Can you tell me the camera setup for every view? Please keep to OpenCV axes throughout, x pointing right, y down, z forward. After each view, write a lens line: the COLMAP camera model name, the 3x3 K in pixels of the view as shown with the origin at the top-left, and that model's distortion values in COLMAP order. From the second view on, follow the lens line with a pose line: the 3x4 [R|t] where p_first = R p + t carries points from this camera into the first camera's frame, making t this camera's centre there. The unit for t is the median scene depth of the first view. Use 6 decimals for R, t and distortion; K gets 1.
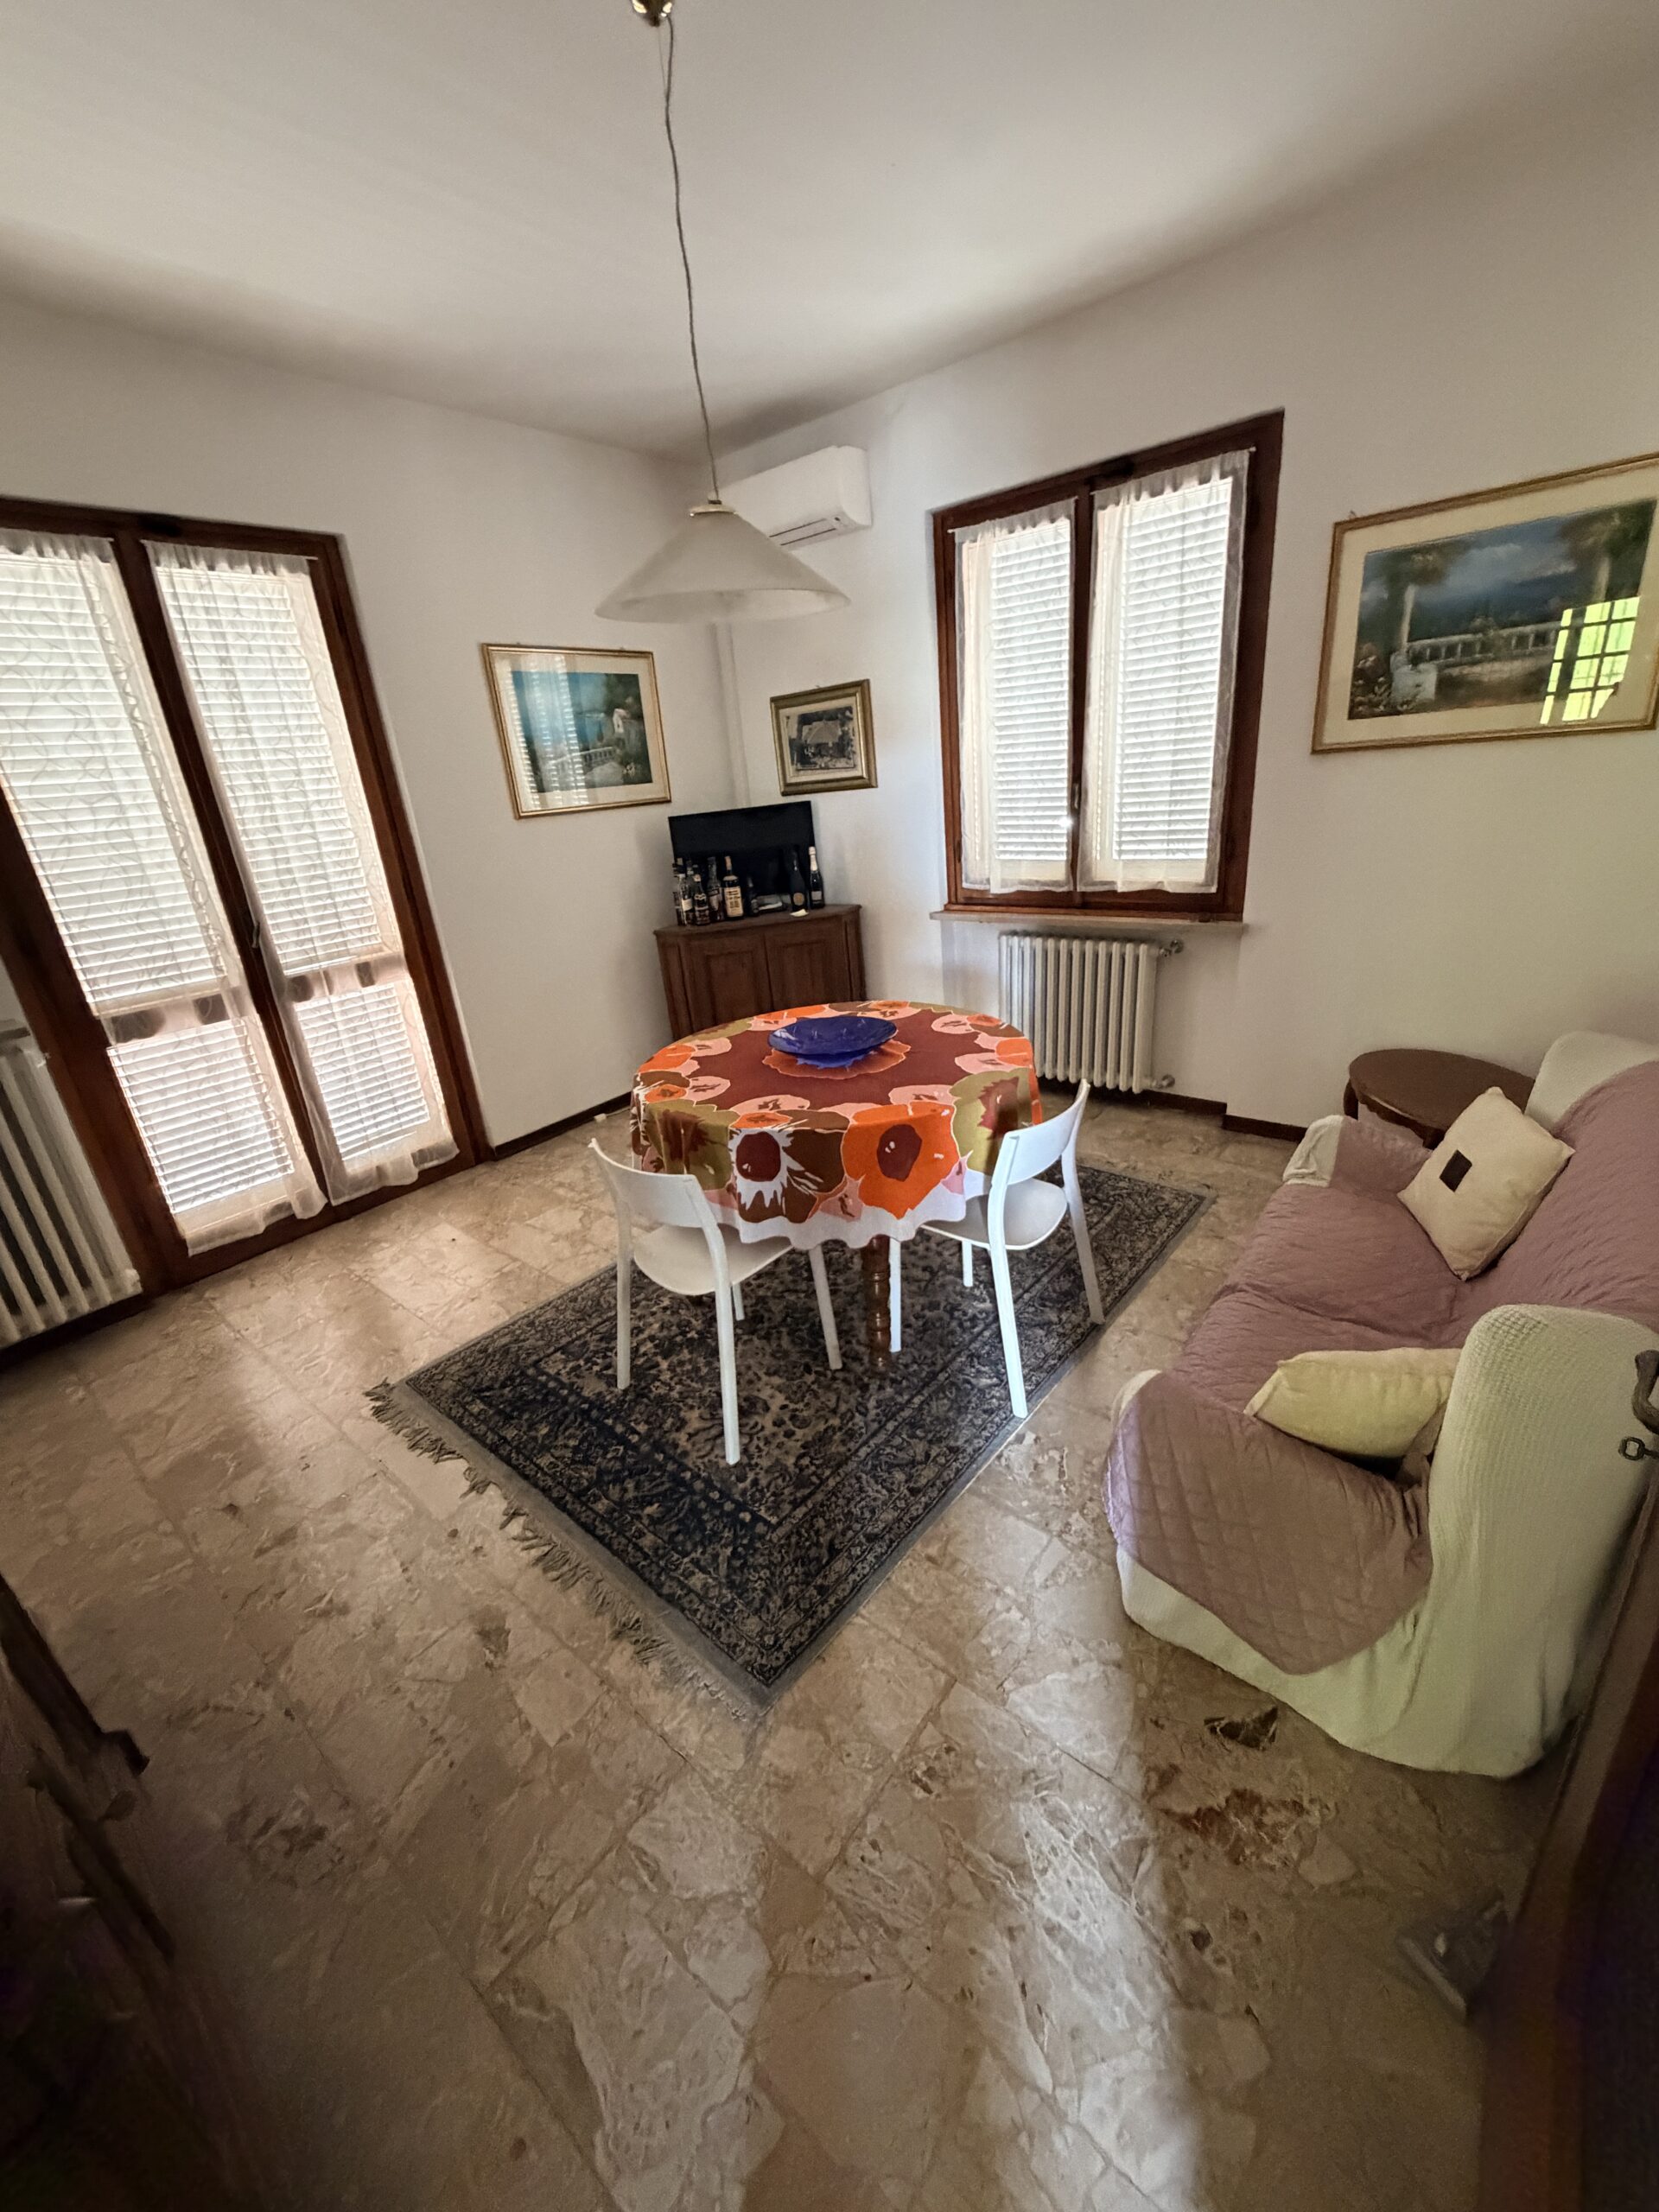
lens RADIAL K [[874.2, 0, 827.9], [0, 874.2, 1114.8], [0, 0, 1]] dist [-0.002809, -0.000879]
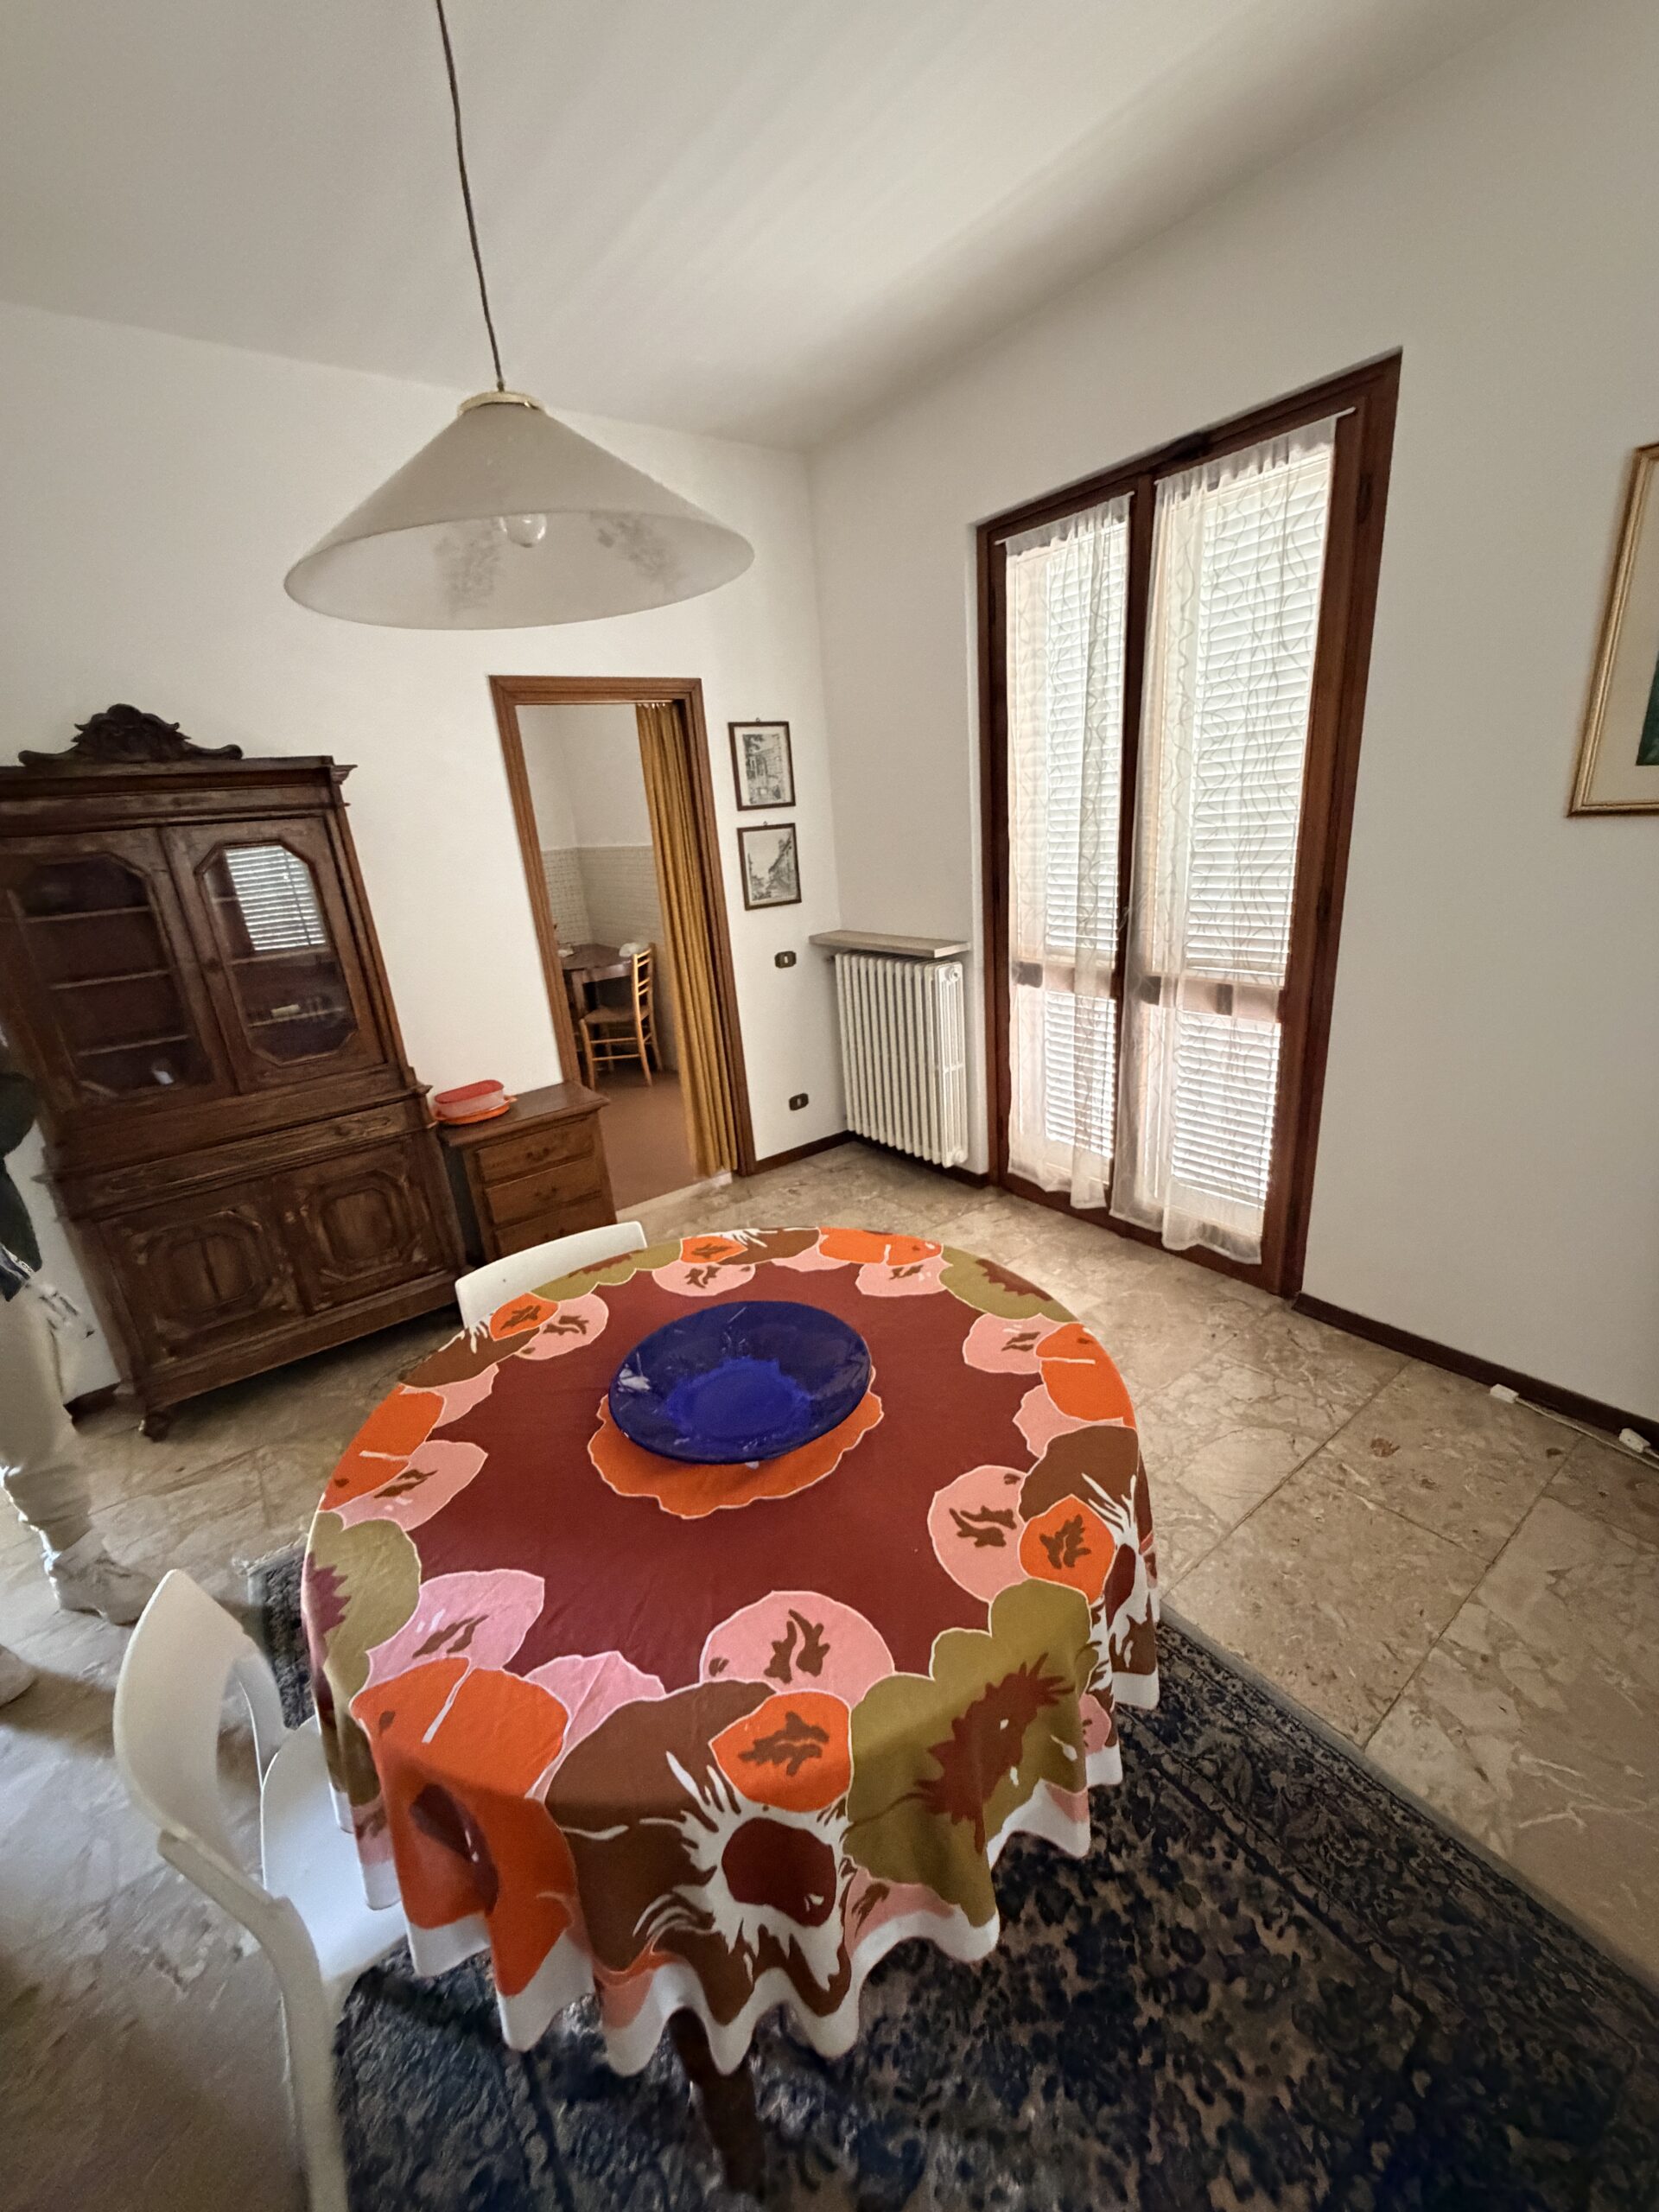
lens RADIAL K [[874.2, 0, 832.8], [0, 874.2, 1112.2], [0, 0, 1]] dist [-0.002809, -0.000879]
pose [[-0.217604, 0.417019, -0.882464, 0.320158], [-0.275622, 0.841077, 0.465426, -0.398341], [0.936312, 0.344506, -0.068082, 0.884405]]
